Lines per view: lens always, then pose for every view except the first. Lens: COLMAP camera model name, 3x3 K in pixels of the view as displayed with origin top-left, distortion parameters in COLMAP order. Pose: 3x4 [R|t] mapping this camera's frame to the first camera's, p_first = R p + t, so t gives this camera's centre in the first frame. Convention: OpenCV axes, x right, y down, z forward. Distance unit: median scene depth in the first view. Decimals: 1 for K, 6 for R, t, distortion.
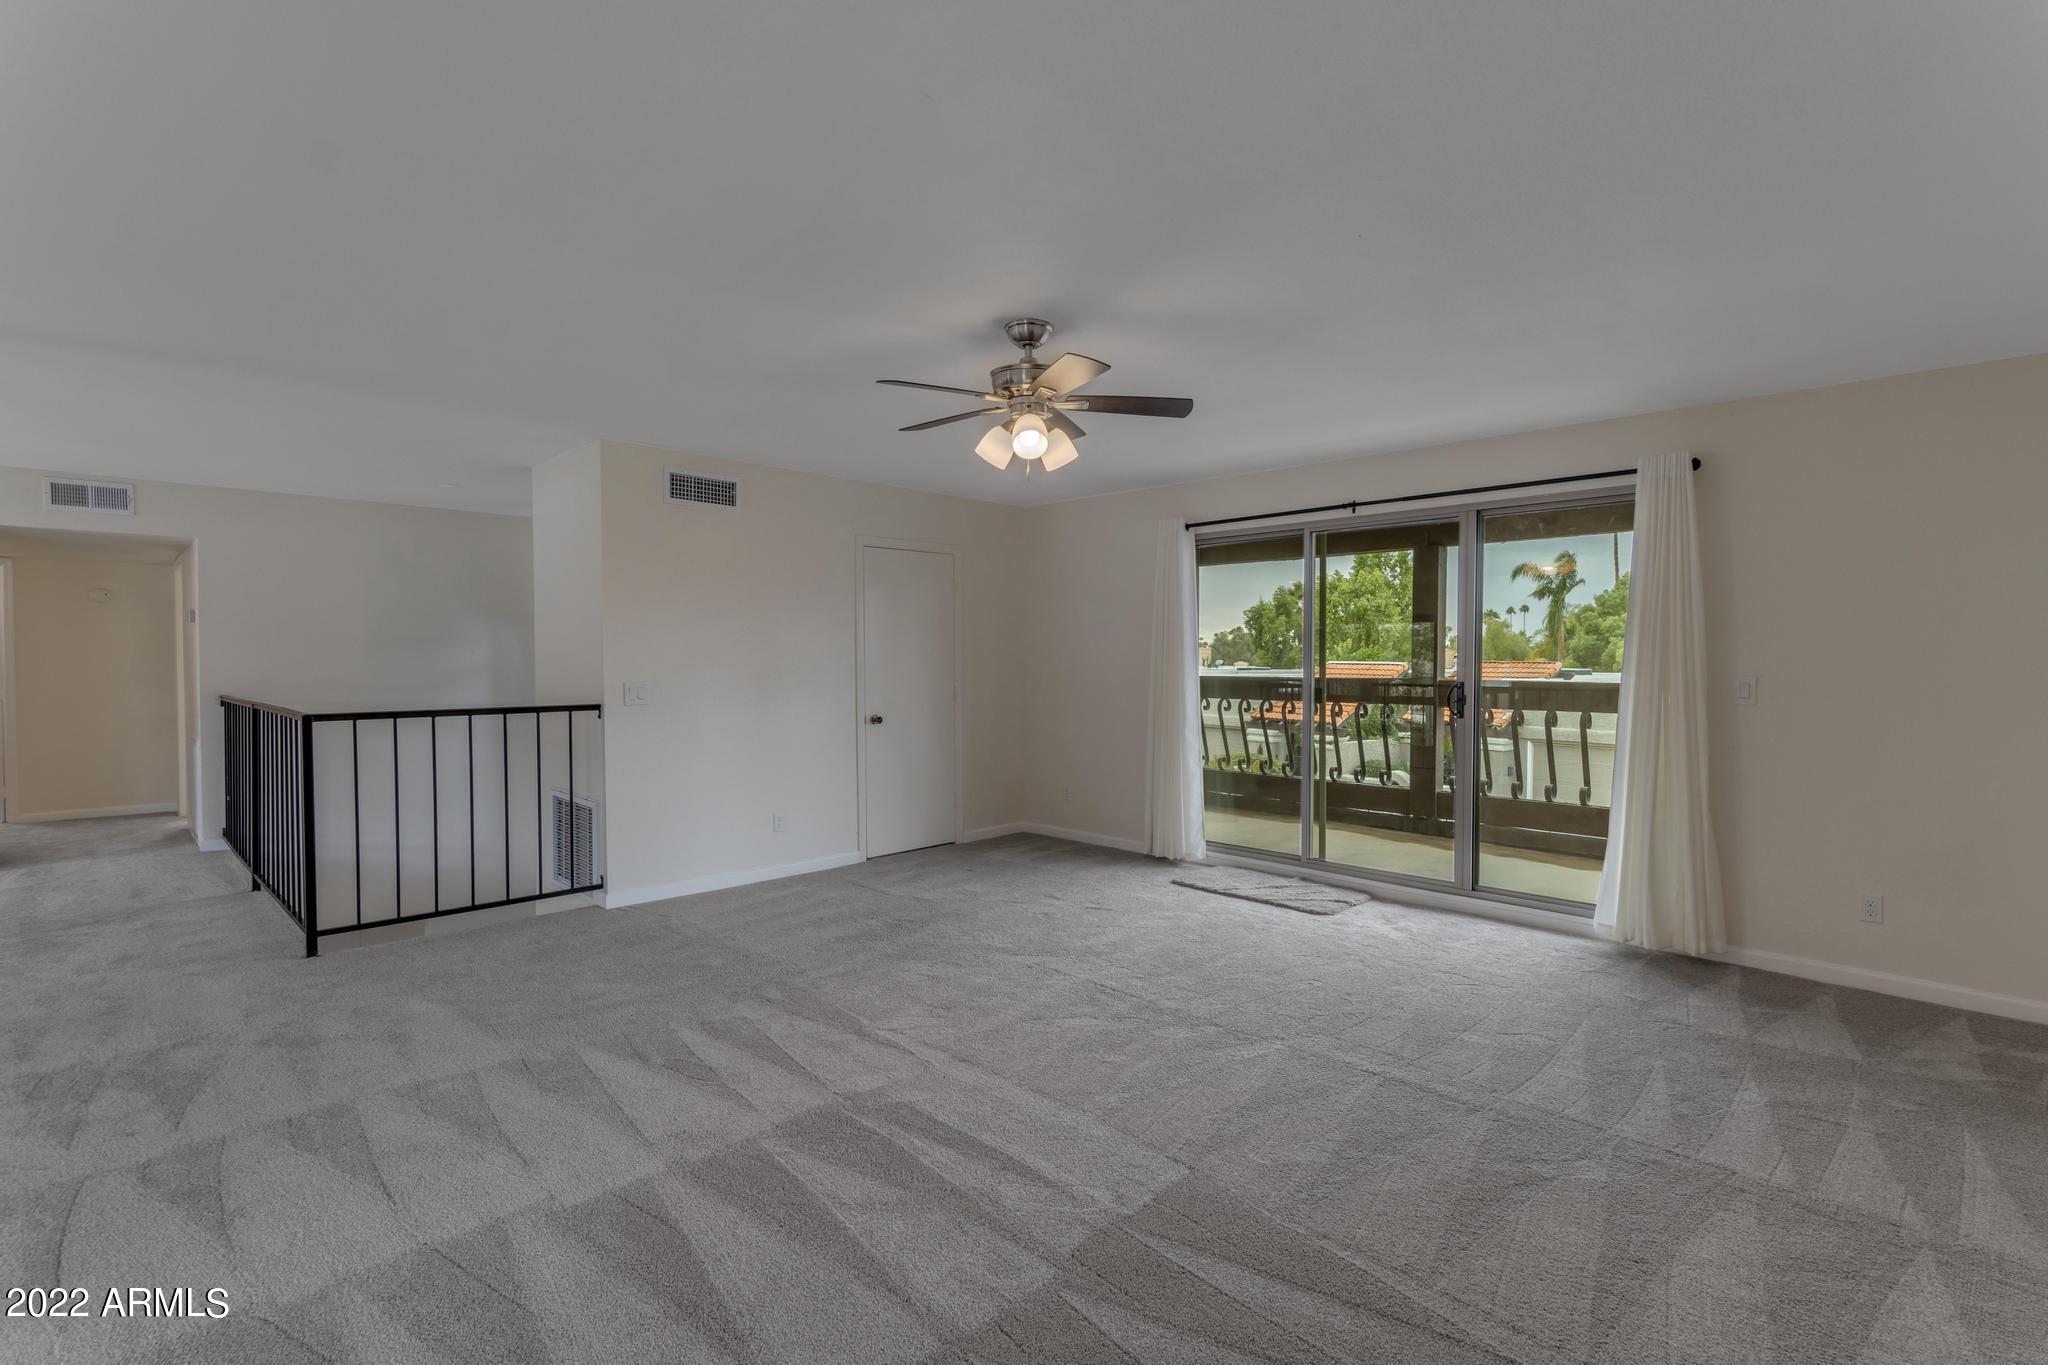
lens RADIAL K [[937.7, 0, 1016.5], [0, 937.7, 682.8], [0, 0, 1]] dist [-0.000423, -0.000146]
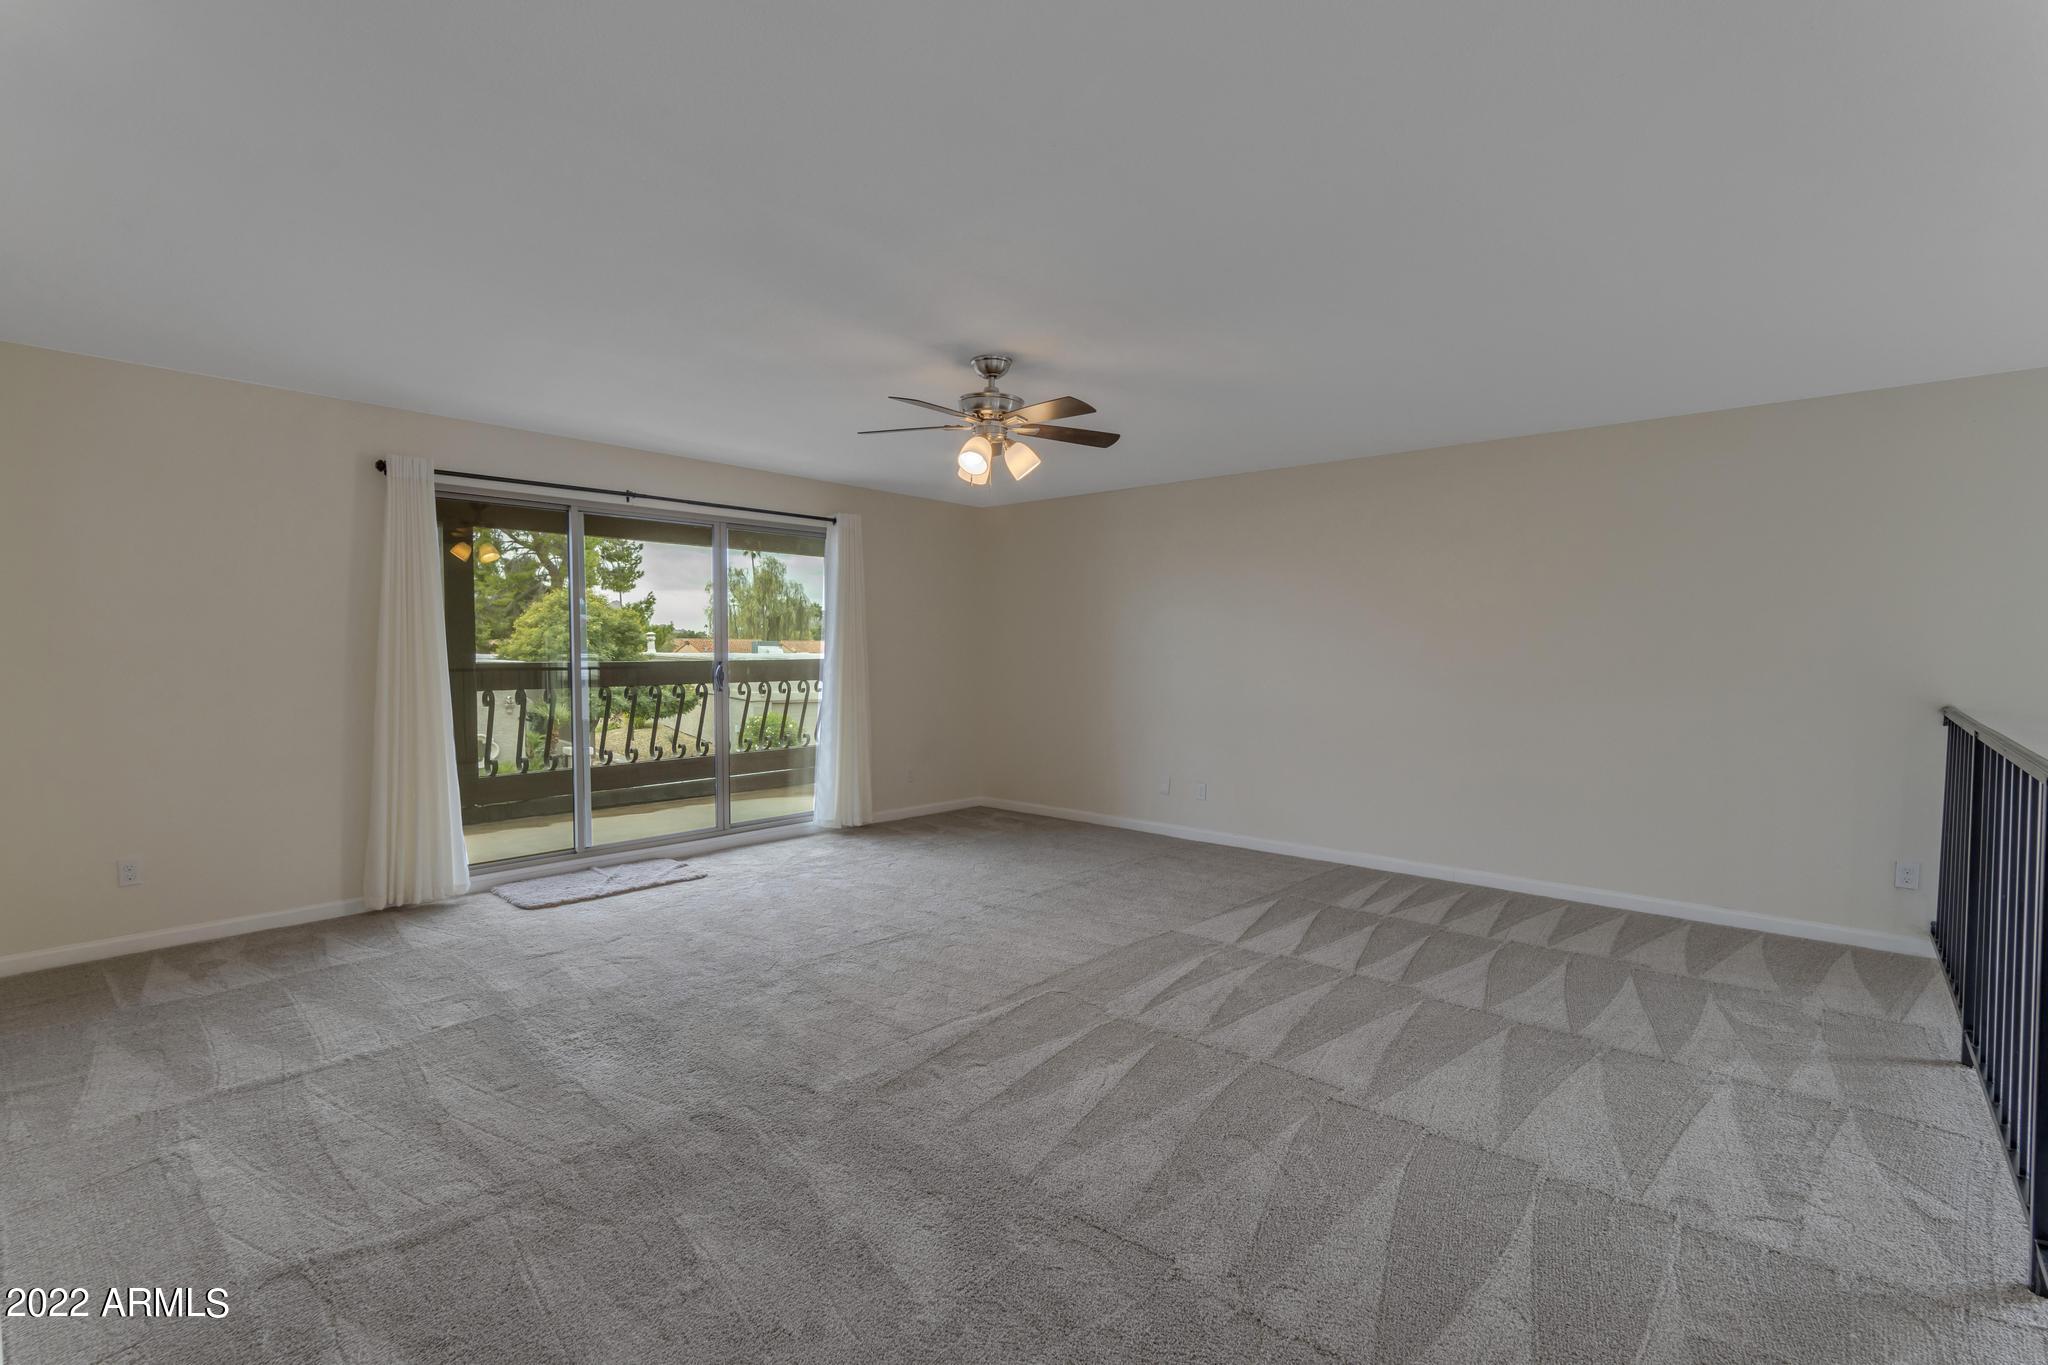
lens RADIAL K [[937.7, 0, 1016.5], [0, 937.7, 682.8], [0, 0, 1]] dist [-0.000423, -0.000146]
pose [[-0.056378, -0.056077, 0.996833, -0.767568], [0.012125, 0.998309, 0.056846, -0.039039], [-0.998336, 0.015292, -0.055603, 0.689442]]
